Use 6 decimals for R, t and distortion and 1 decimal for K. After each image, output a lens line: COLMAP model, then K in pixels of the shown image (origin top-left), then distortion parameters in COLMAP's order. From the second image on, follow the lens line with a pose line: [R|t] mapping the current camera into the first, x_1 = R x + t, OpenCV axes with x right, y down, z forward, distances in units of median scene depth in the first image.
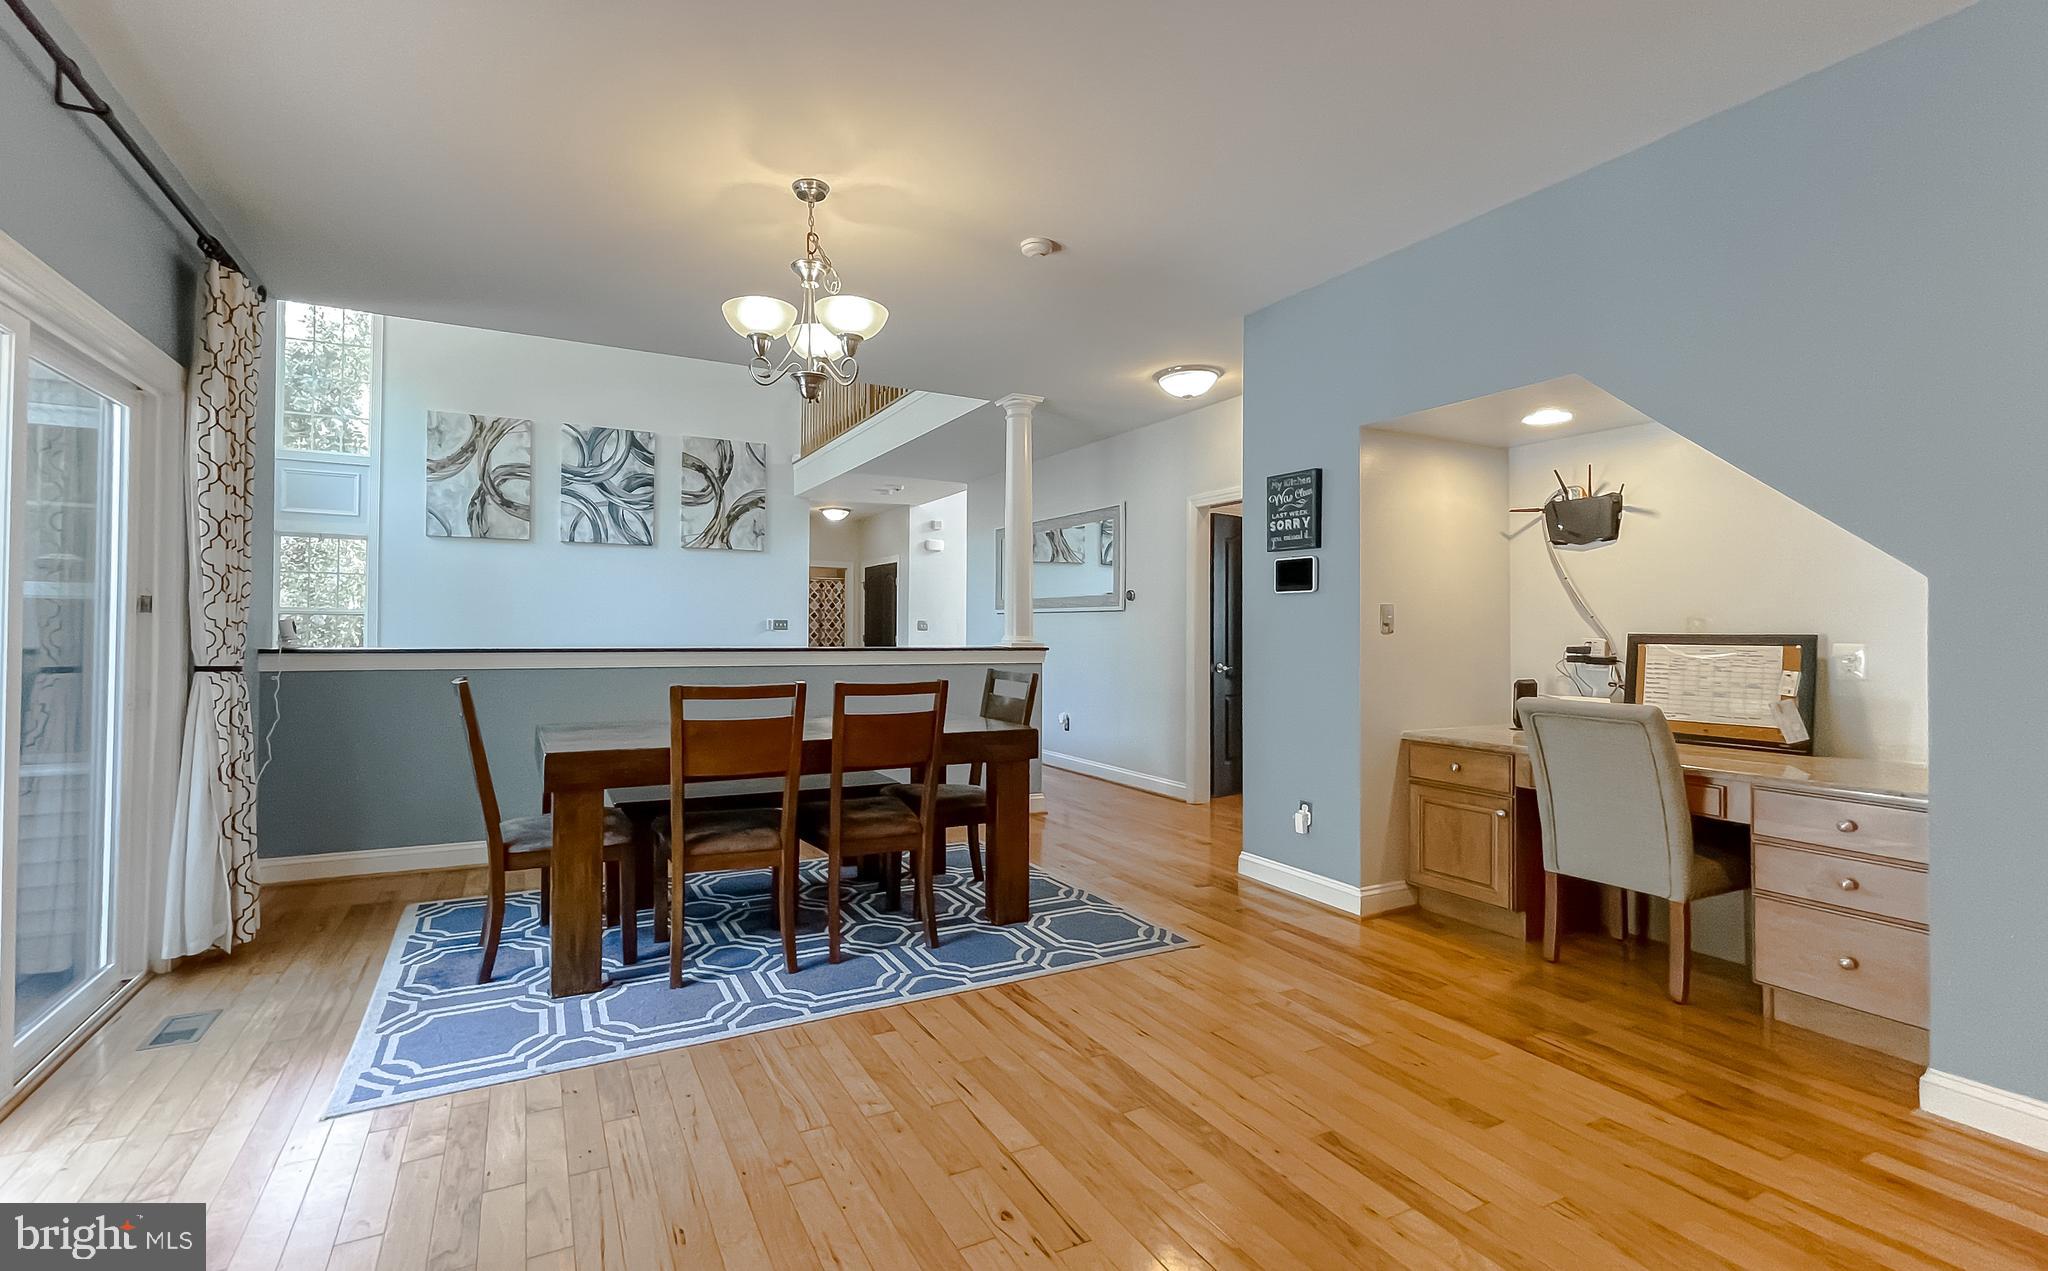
lens RADIAL K [[885.5, 0, 954.6], [0, 885.5, 616.2], [0, 0, 1]] dist [-0.008740, 0.000138]
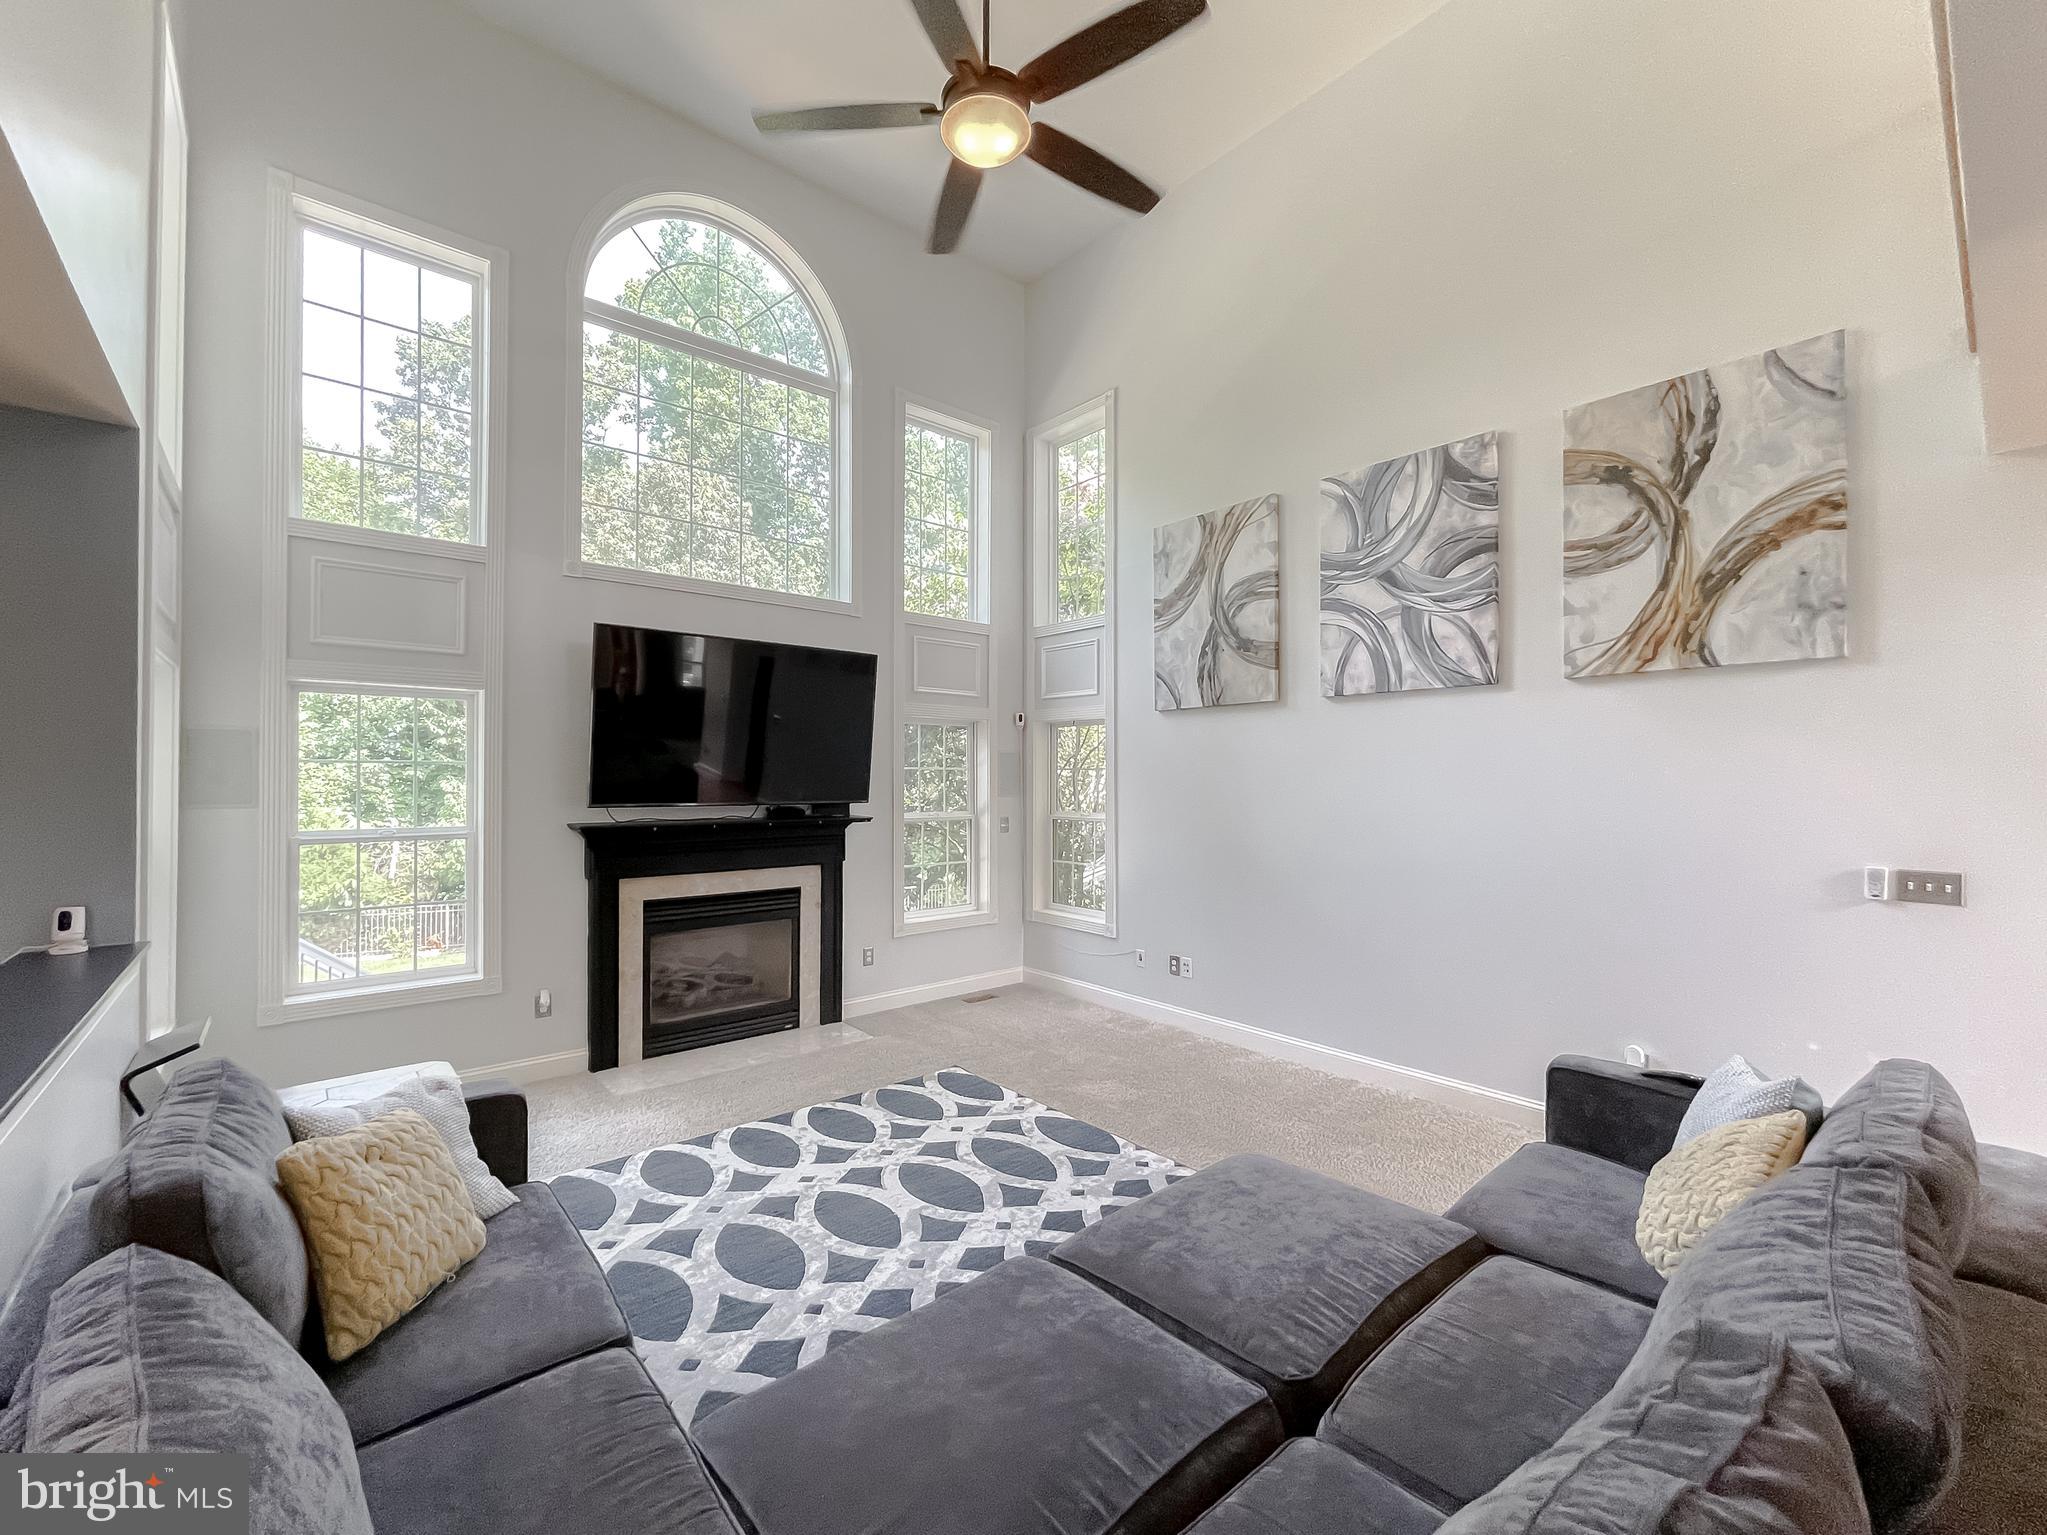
lens RADIAL K [[851.6, 0, 1012.0], [0, 851.6, 772.7], [0, 0, 1]] dist [-0.001276, -0.000079]
pose [[0.249023, -0.014266, -0.968392, 0.021376], [0.016223, 0.999813, -0.010557, -0.061587], [0.968362, -0.013081, 0.249208, 1.167185]]
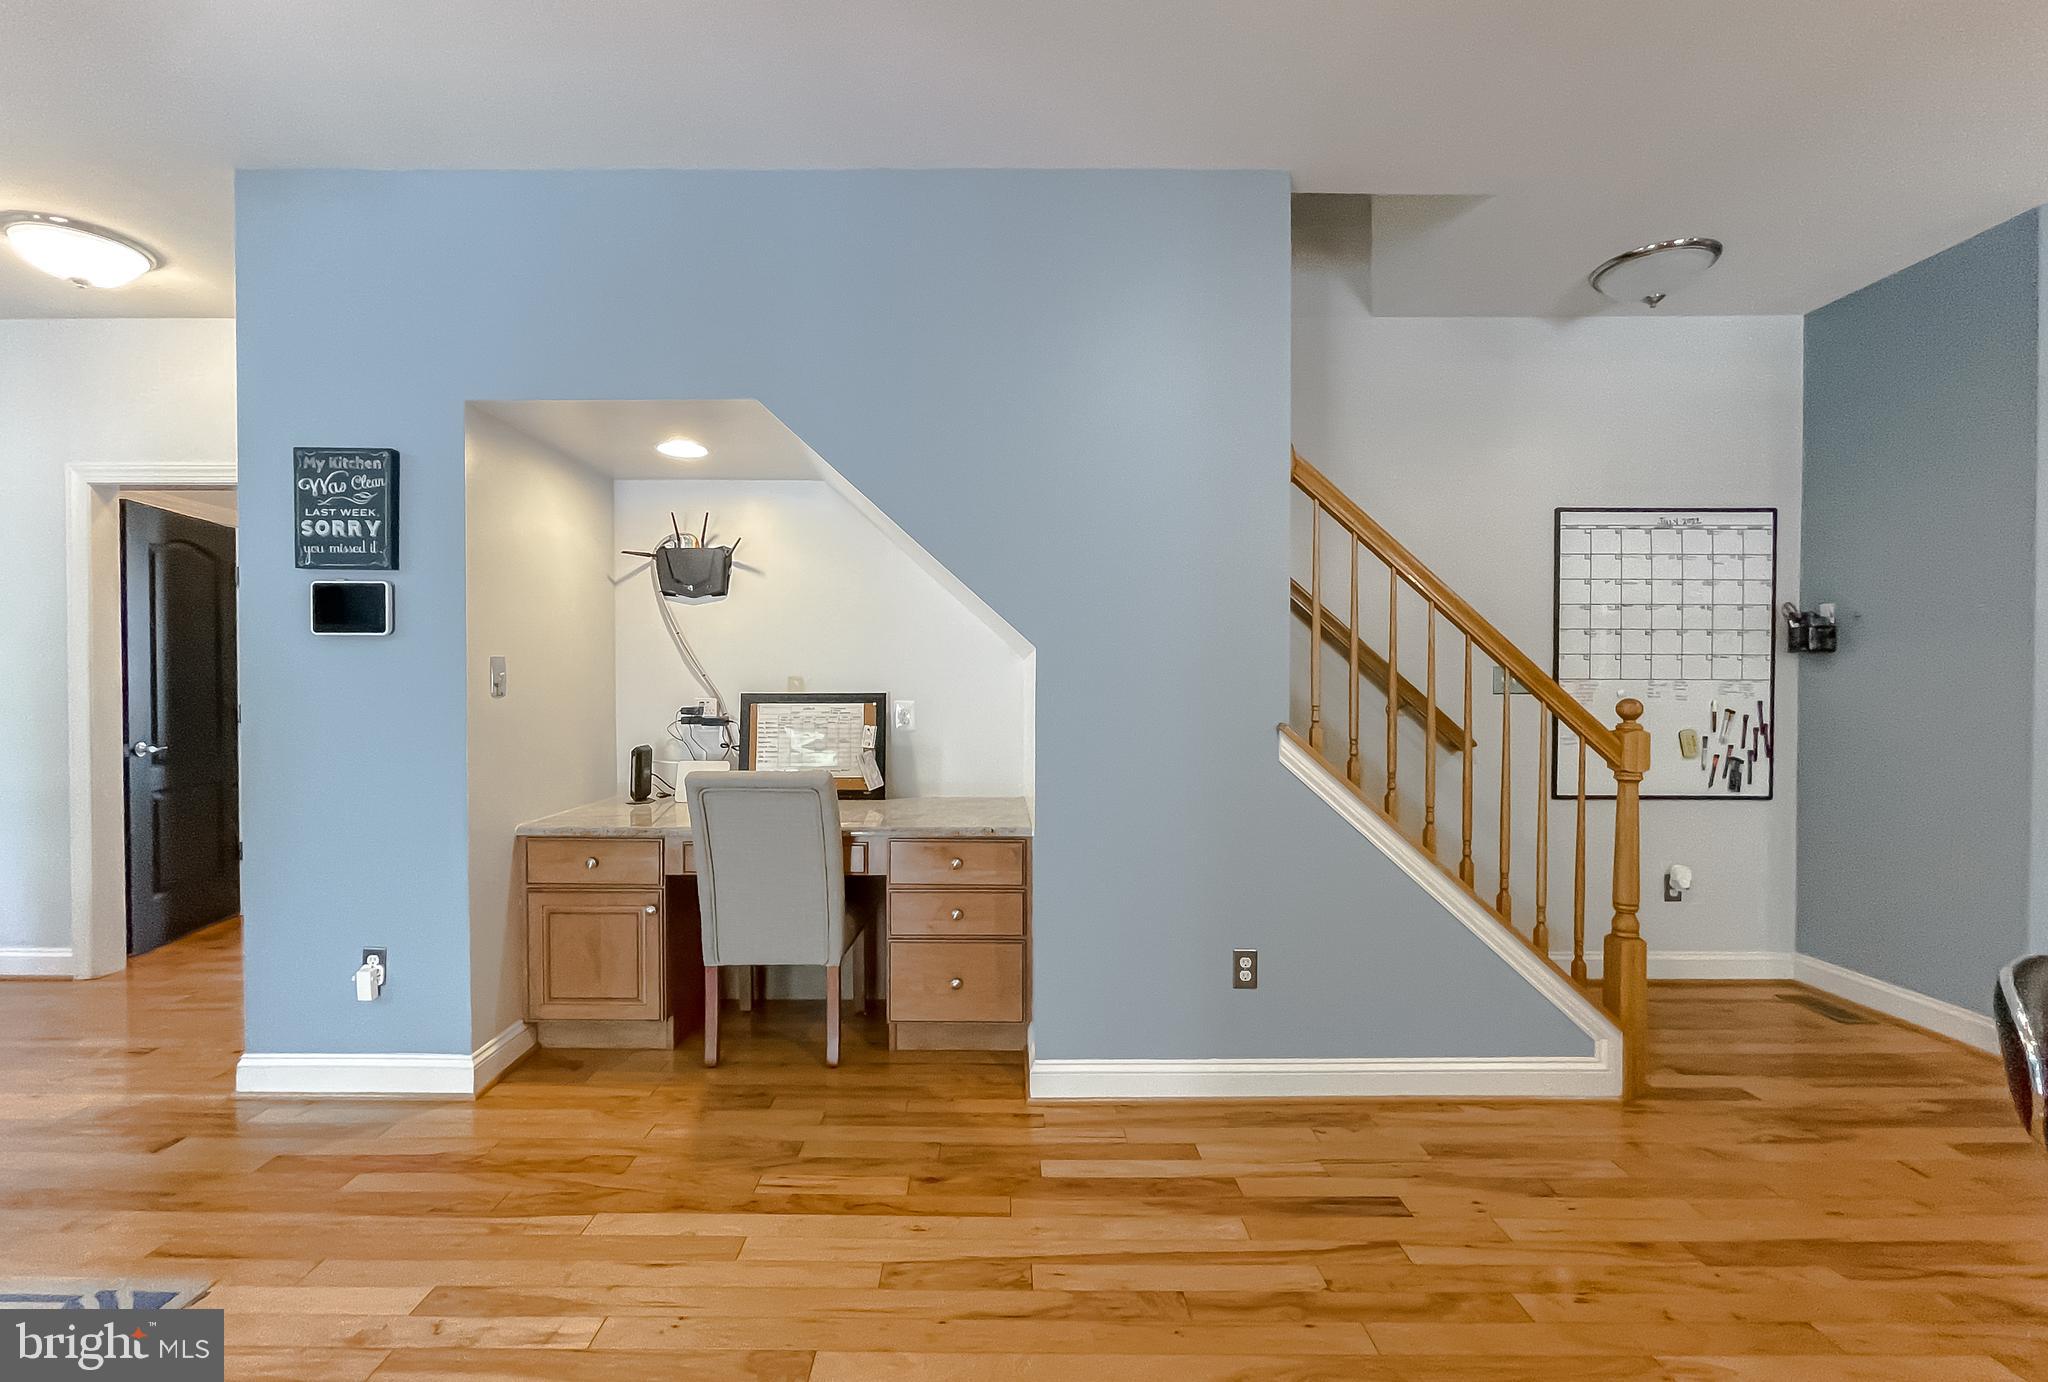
lens RADIAL K [[876.4, 0, 995.1], [0, 876.4, 699.2], [0, 0, 1]] dist [-0.012122, 0.007327]
pose [[0.440123, -0.019489, 0.897726, 0.012947], [-0.012606, 0.999532, 0.027880, -0.002656], [-0.897849, -0.023587, 0.439671, 0.218931]]
